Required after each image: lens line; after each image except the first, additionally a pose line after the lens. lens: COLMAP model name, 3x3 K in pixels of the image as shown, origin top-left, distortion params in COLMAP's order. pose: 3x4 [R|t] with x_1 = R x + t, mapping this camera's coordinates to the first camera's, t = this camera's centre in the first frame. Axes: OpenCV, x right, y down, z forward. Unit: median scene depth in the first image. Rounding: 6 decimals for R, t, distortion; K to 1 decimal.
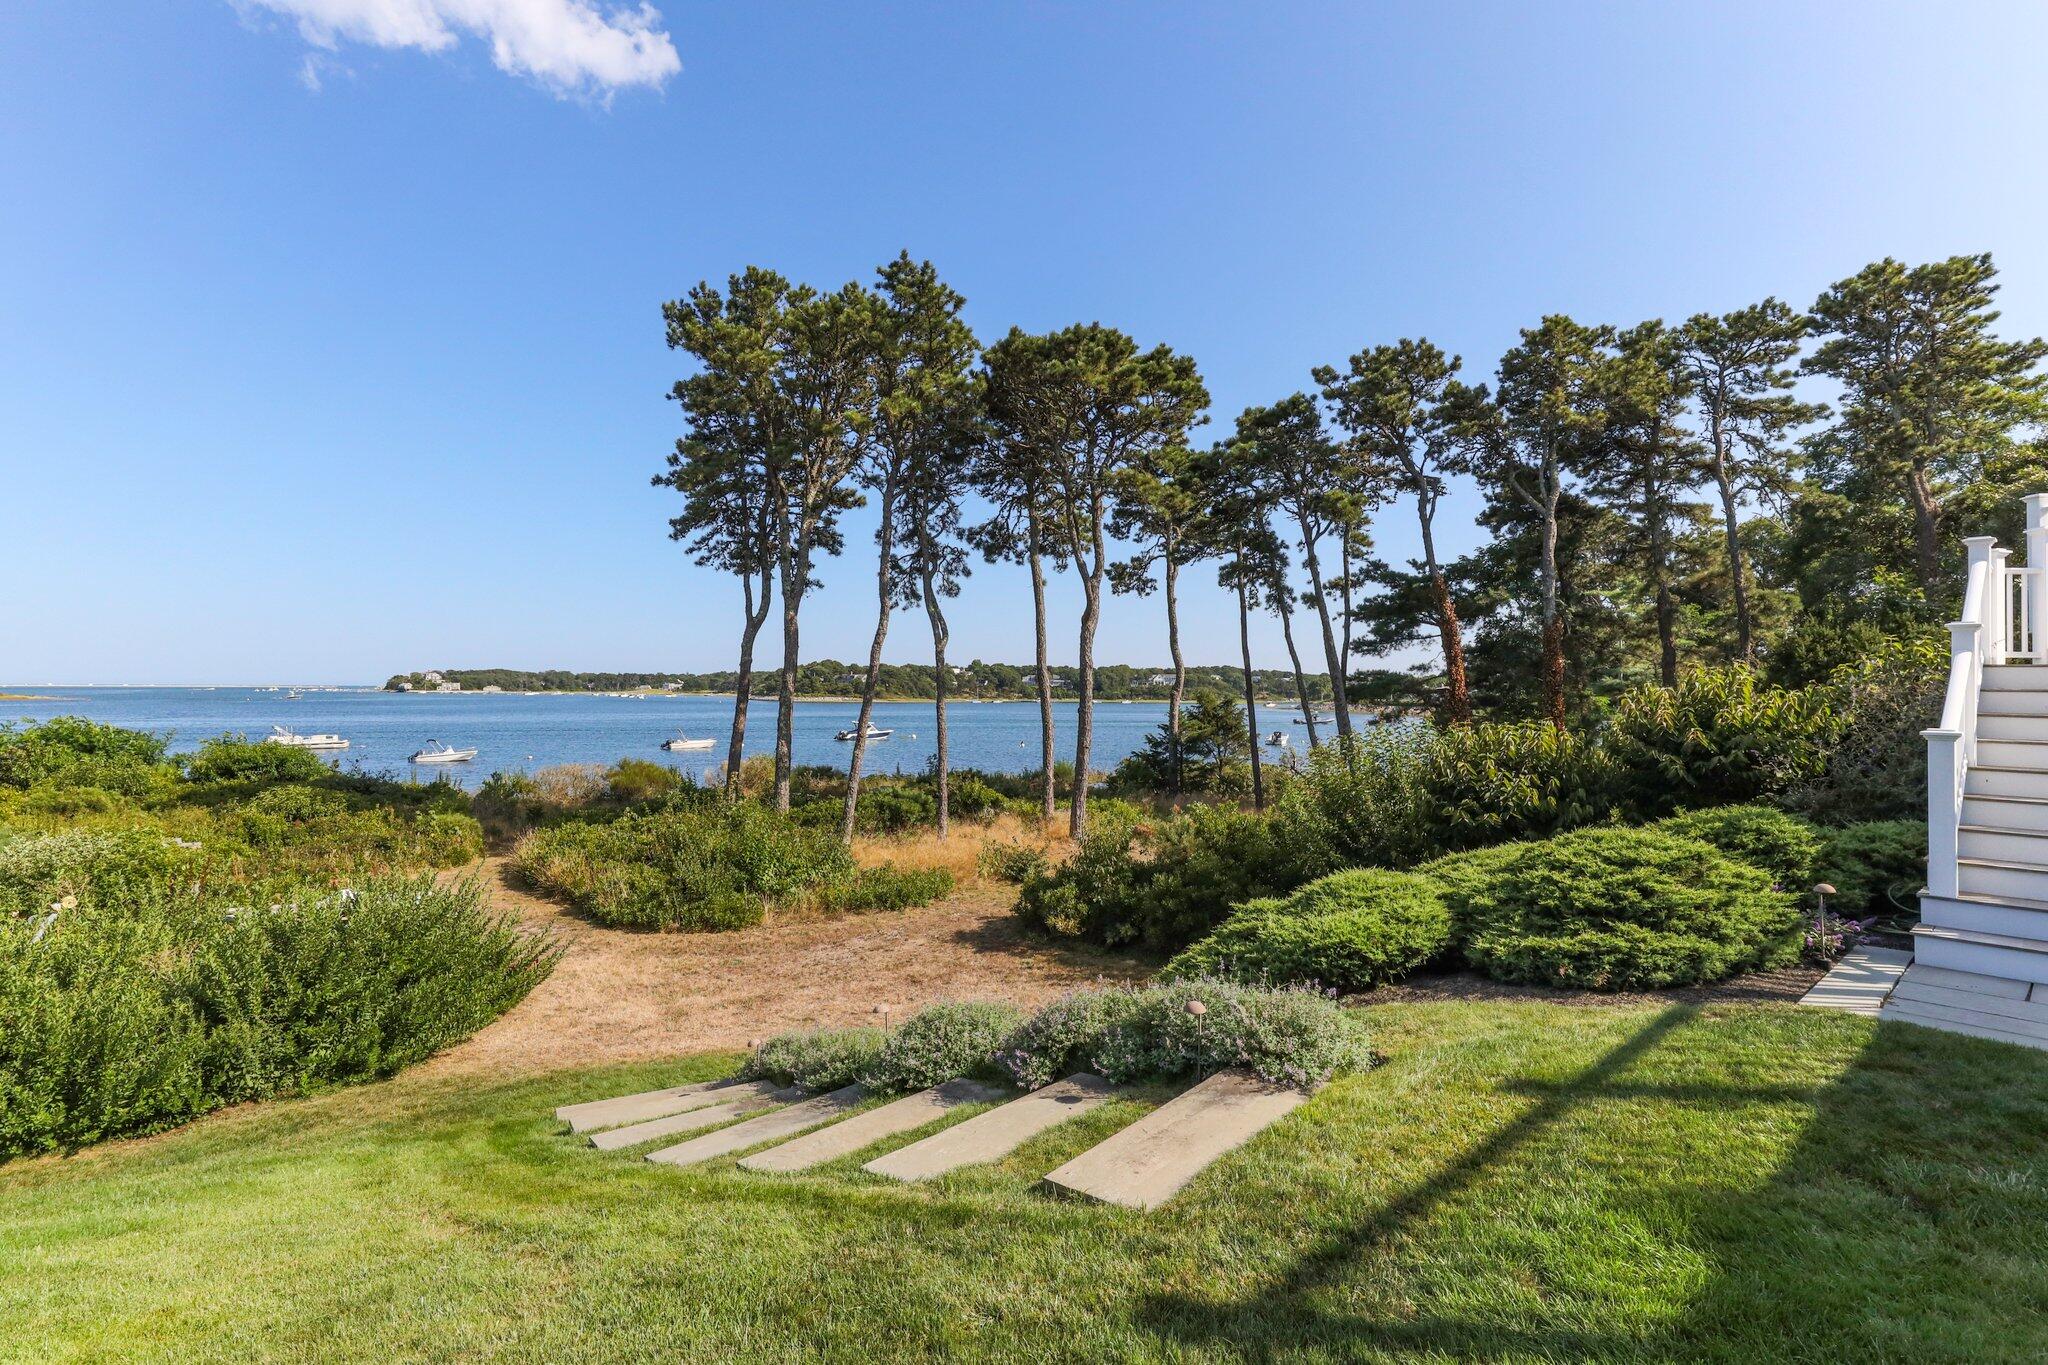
lens RADIAL K [[1006.1, 0, 1029.6], [0, 1006.1, 688.8], [0, 0, 1]] dist [-0.030847, 0.013874]
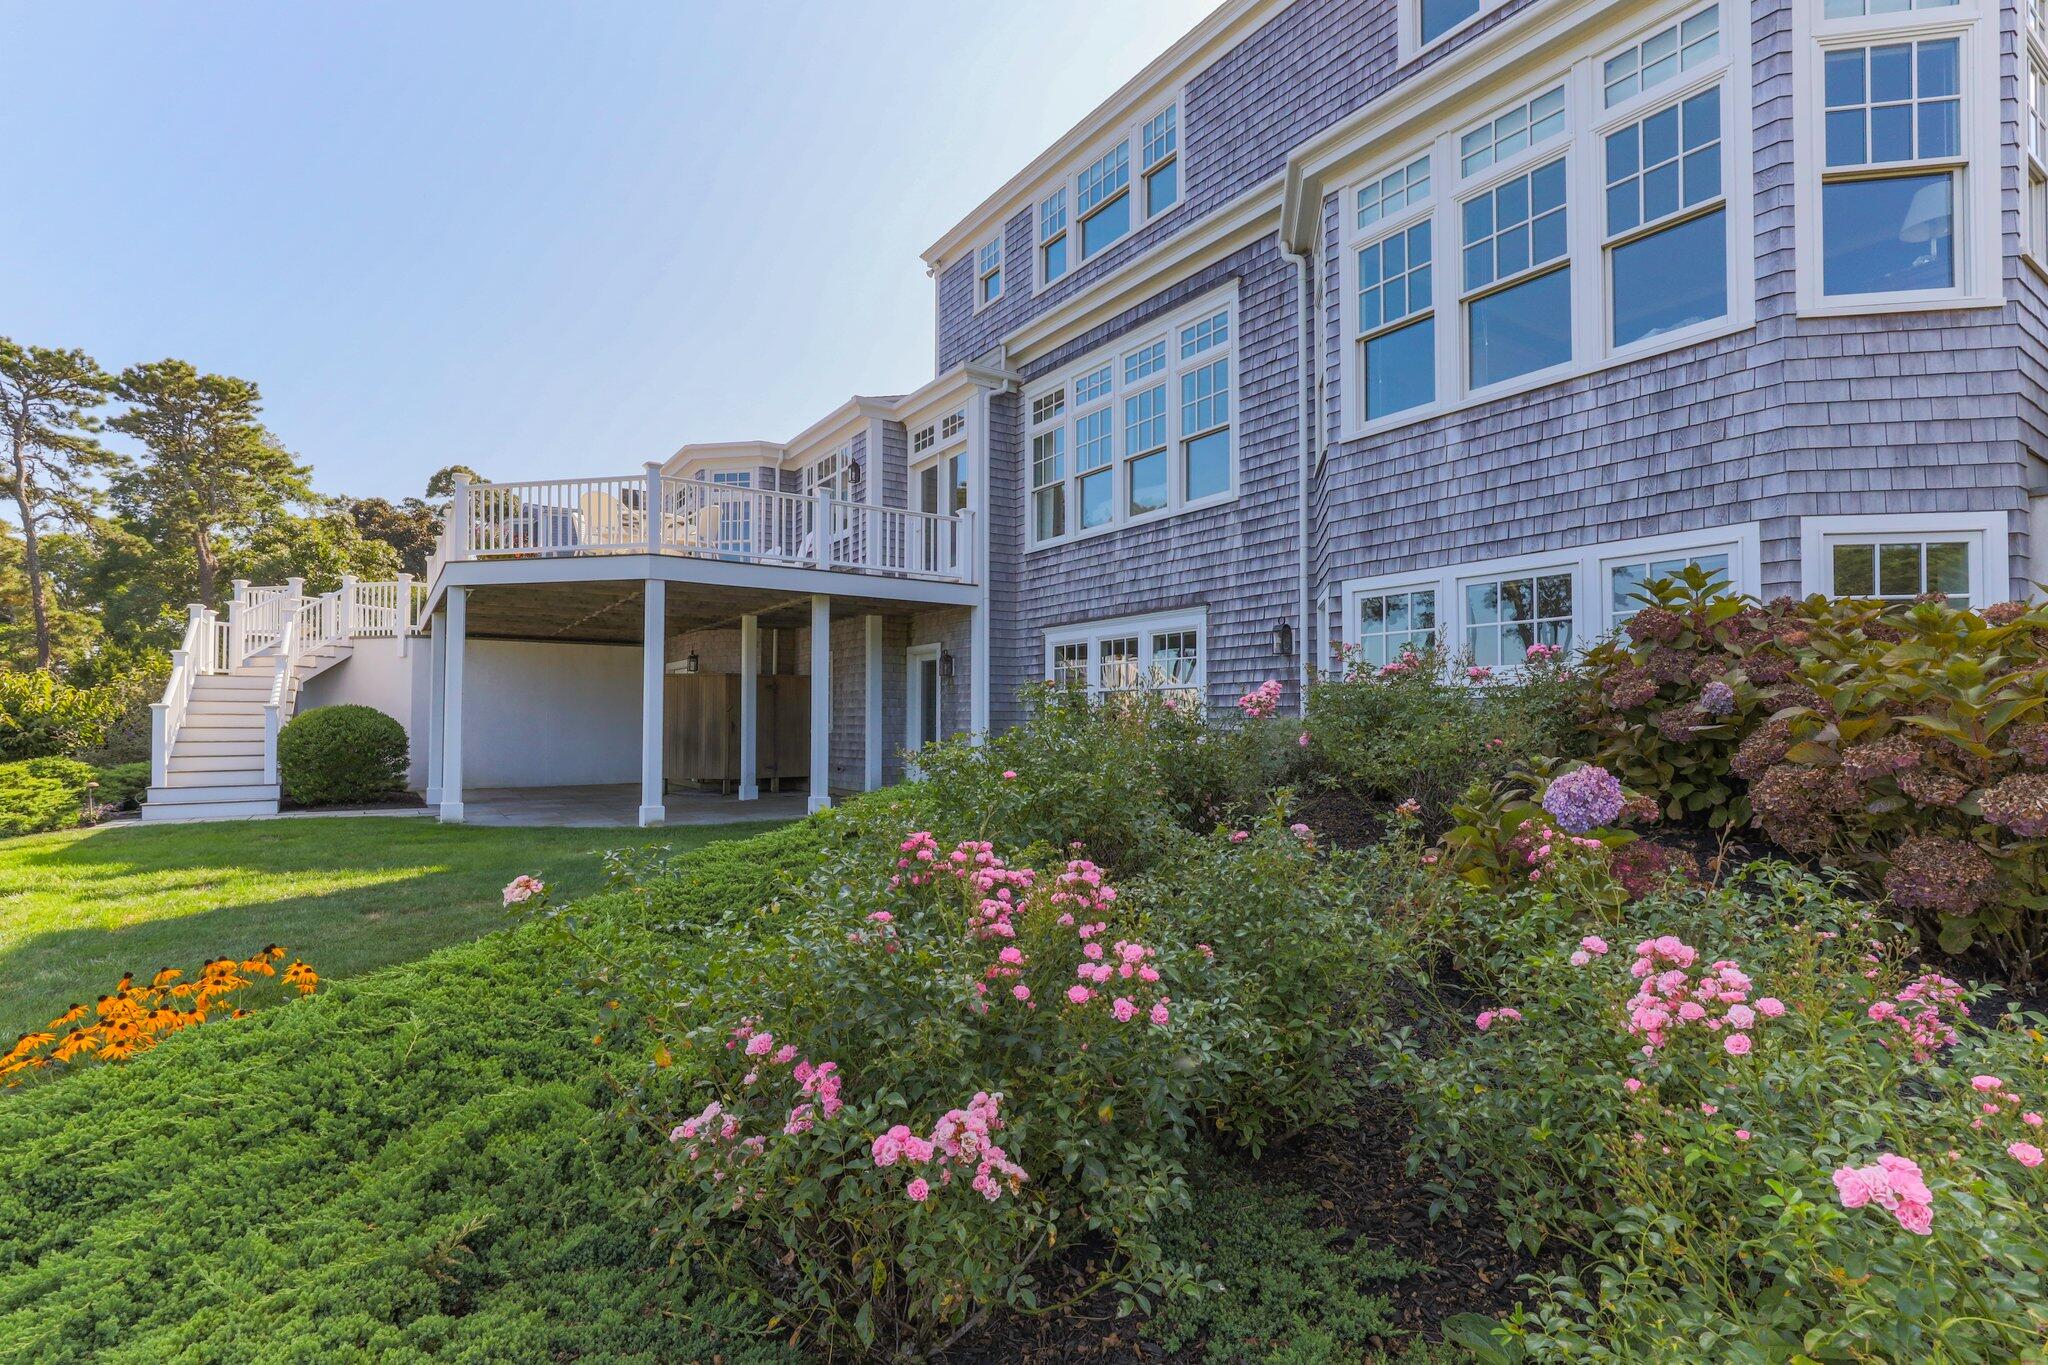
lens RADIAL K [[1006.1, 0, 1029.6], [0, 1006.1, 688.8], [0, 0, 1]] dist [-0.030847, 0.013874]
pose [[0.161177, 0.023213, 0.986652, -0.156533], [0.001726, 0.999715, -0.023802, 0.012796], [-0.986924, 0.005539, 0.161091, -0.215271]]
